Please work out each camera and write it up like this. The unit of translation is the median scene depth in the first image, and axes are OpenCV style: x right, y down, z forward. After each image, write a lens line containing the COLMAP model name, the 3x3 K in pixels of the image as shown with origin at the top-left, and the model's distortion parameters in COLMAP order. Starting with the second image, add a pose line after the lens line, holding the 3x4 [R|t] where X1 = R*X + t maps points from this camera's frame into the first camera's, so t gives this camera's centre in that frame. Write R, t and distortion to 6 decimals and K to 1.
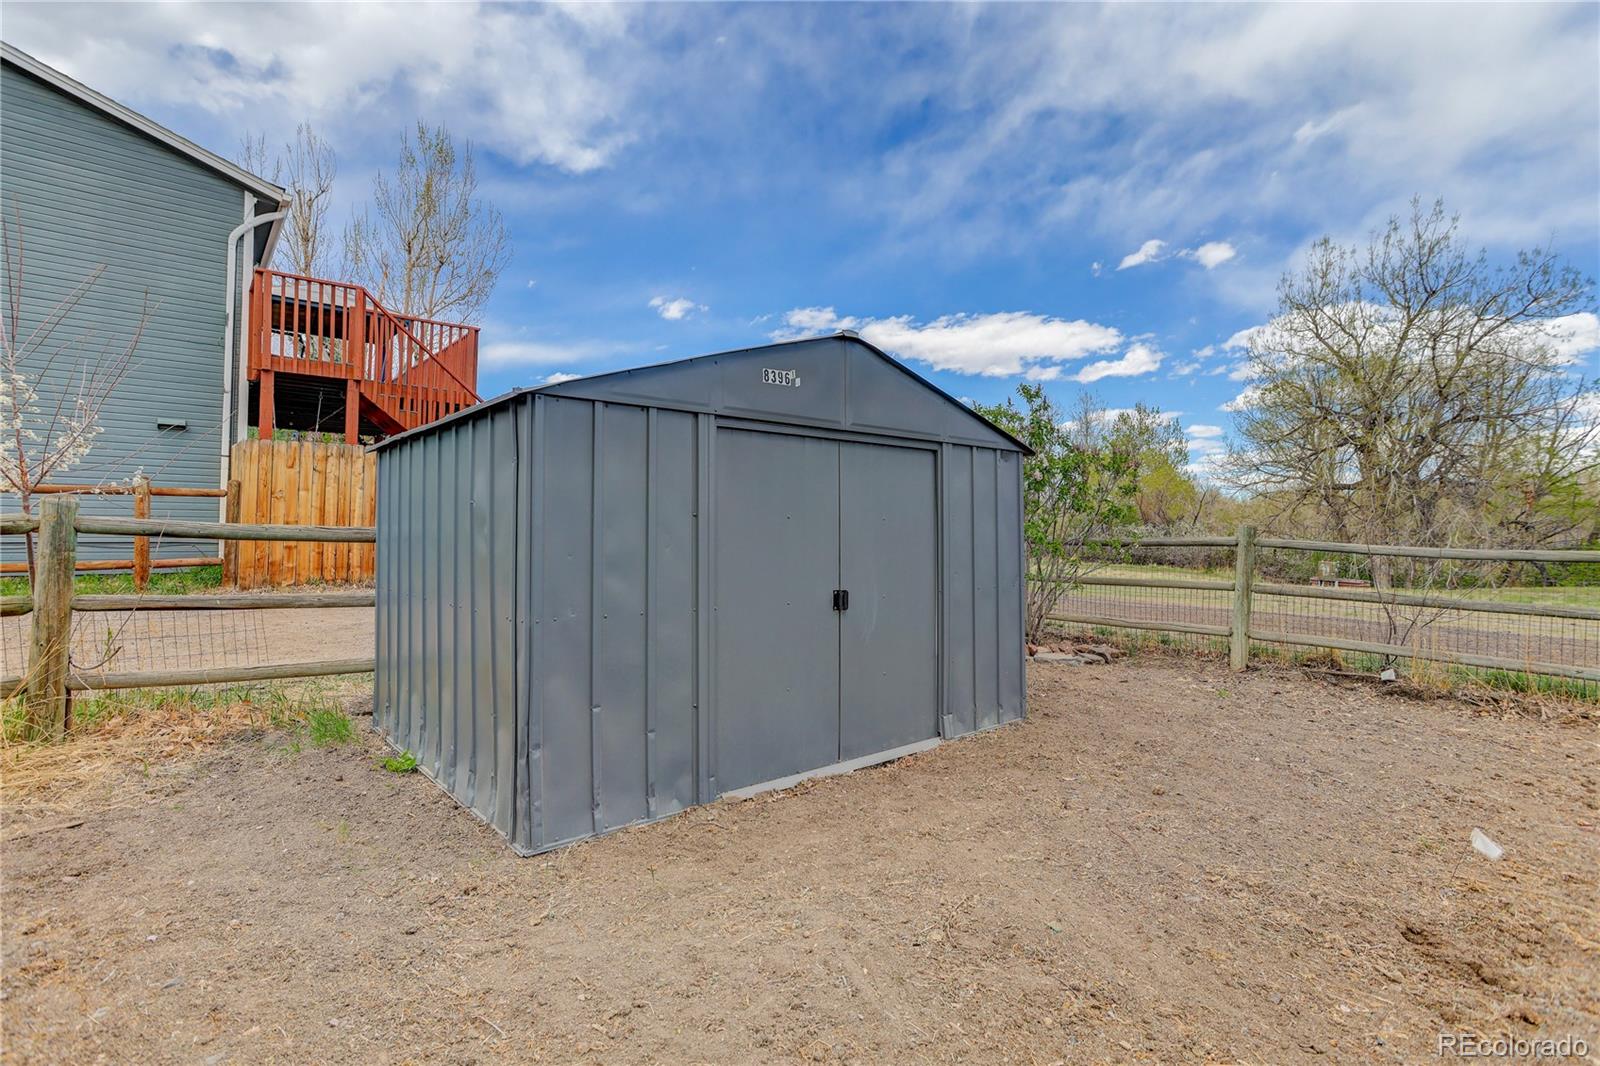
lens RADIAL K [[774.5, 0, 801.4], [0, 774.5, 532.7], [0, 0, 1]] dist [0.007930, -0.001649]
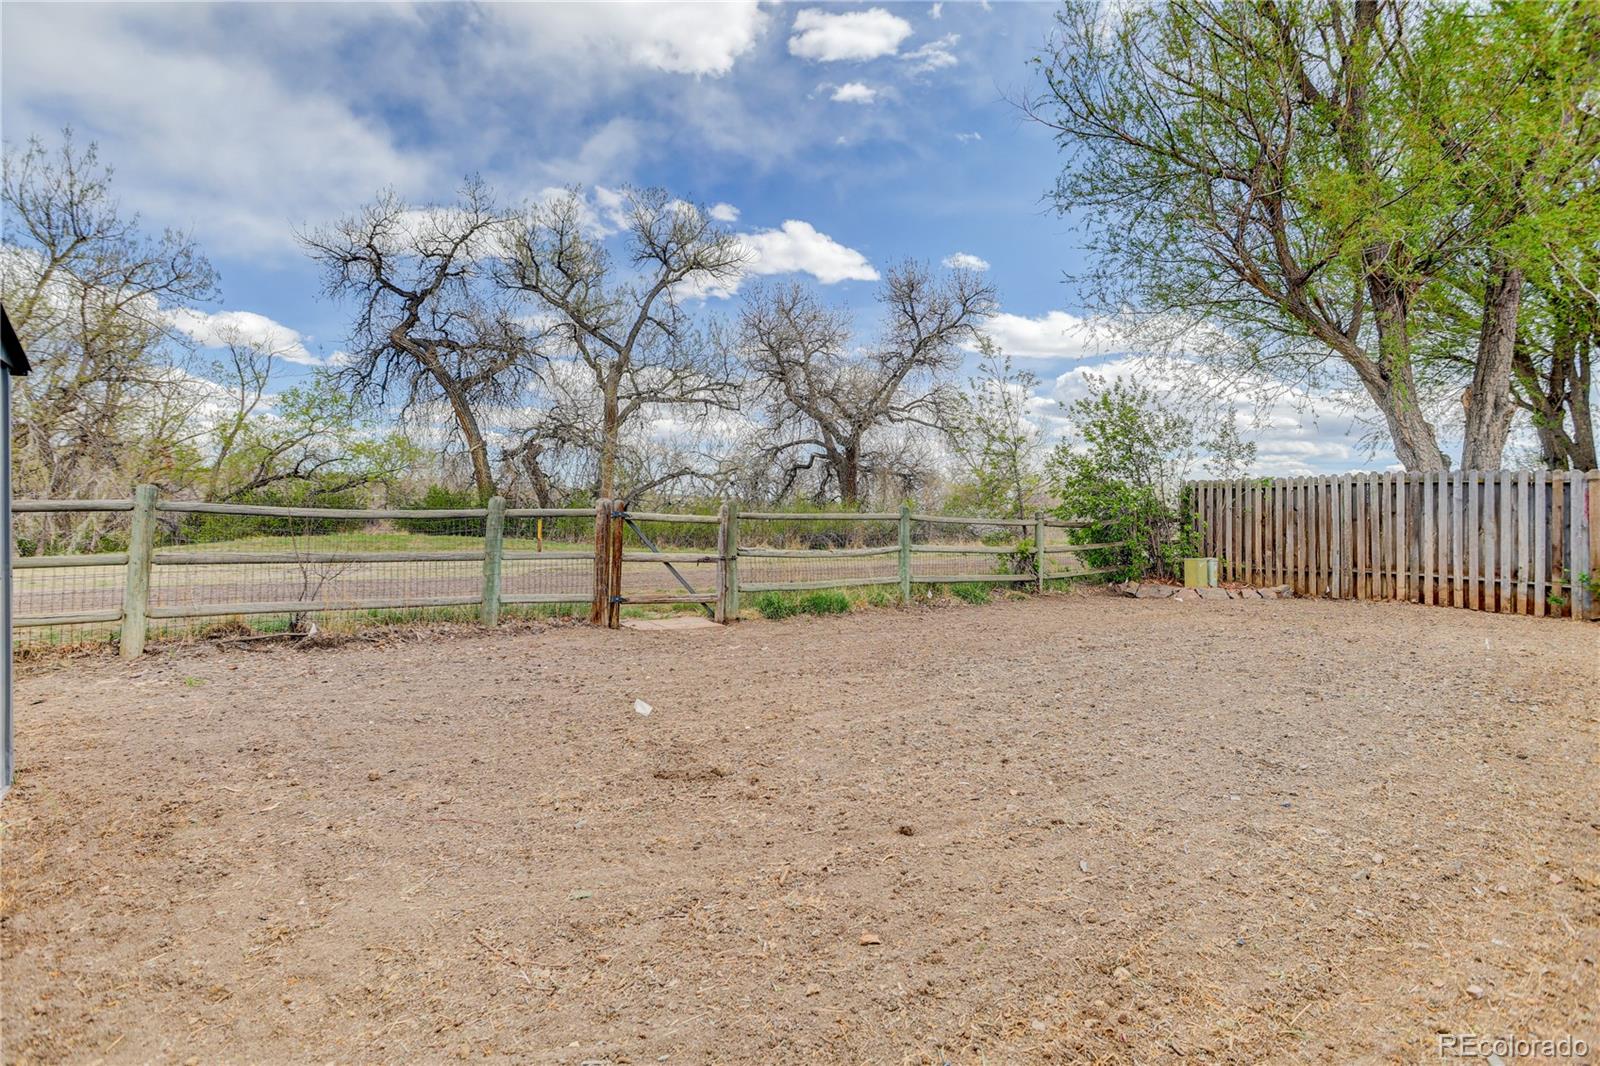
lens RADIAL K [[774.5, 0, 794.8], [0, 774.5, 505.2], [0, 0, 1]] dist [0.007930, -0.001649]
pose [[0.086199, -0.002118, 0.996276, -0.216567], [-0.013634, 0.999902, 0.003305, -0.001052], [-0.996185, -0.013868, 0.086161, 0.215436]]
